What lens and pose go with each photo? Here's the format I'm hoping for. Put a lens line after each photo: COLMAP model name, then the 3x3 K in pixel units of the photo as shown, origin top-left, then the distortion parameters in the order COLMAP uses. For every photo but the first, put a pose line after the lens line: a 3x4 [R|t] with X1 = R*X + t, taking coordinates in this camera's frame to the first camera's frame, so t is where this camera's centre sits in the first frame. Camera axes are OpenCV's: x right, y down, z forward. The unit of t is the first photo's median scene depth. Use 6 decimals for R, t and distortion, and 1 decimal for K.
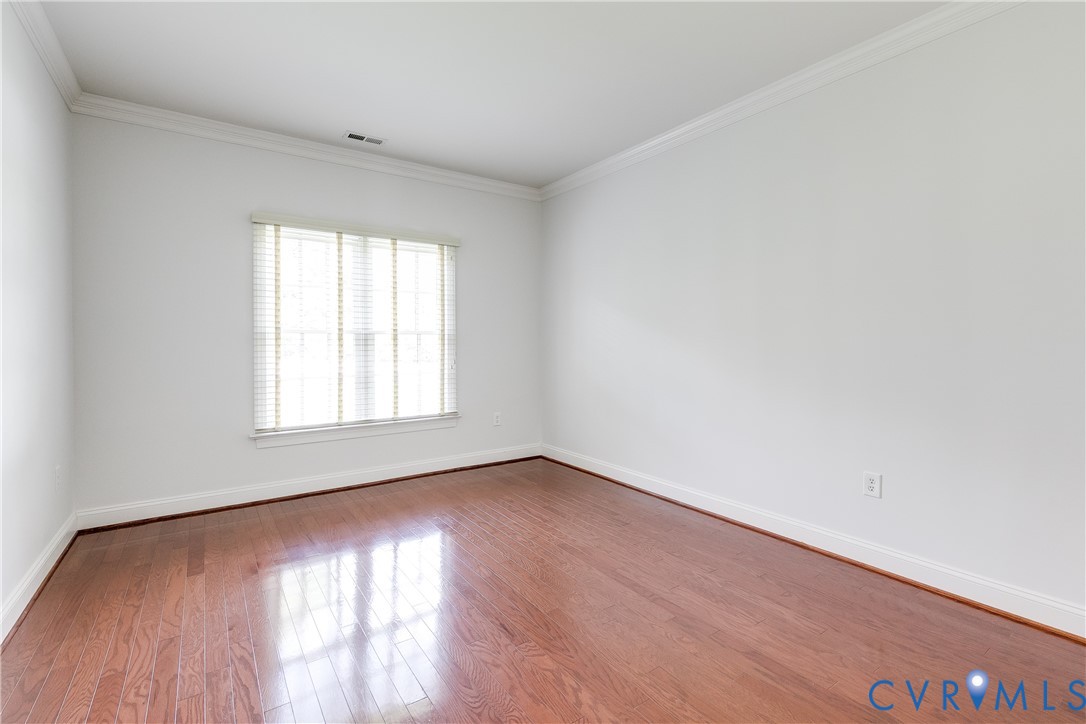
lens RADIAL K [[491.7, 0, 543.0], [0, 491.7, 362.0], [0, 0, 1]] dist [-0.001398, -0.000754]
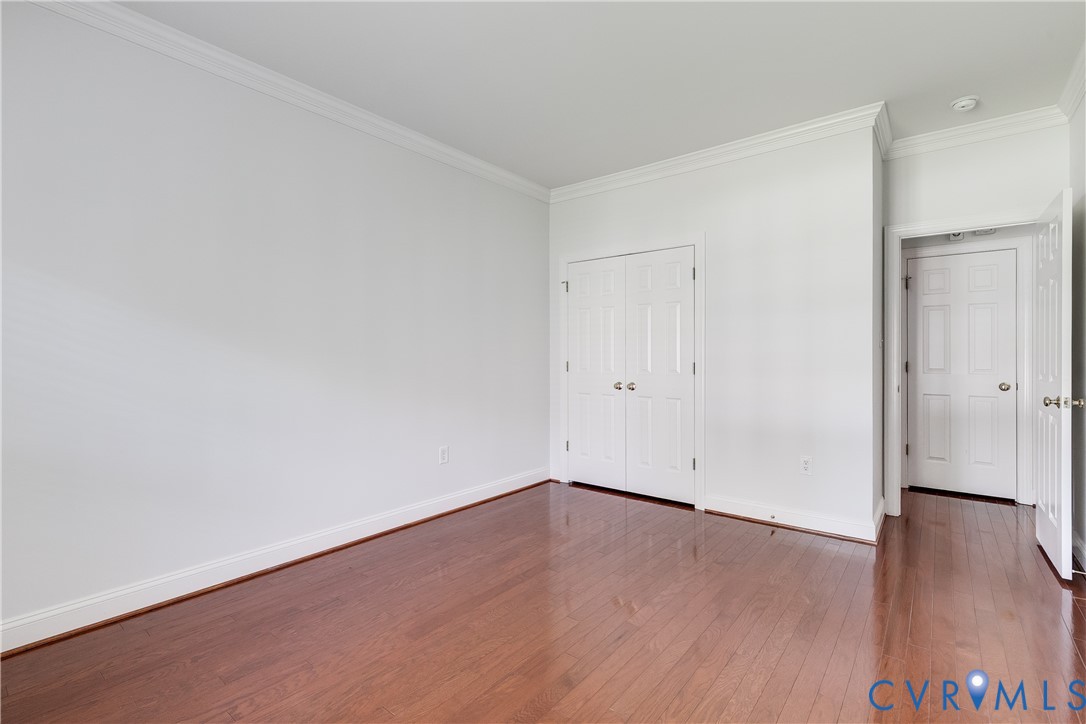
lens RADIAL K [[491.7, 0, 543.0], [0, 491.7, 362.0], [0, 0, 1]] dist [-0.001398, -0.000754]
pose [[-0.285418, -0.014937, 0.958287, -0.835951], [0.037488, 0.998939, 0.026736, -0.054135], [-0.957670, 0.043555, -0.284556, 1.183446]]
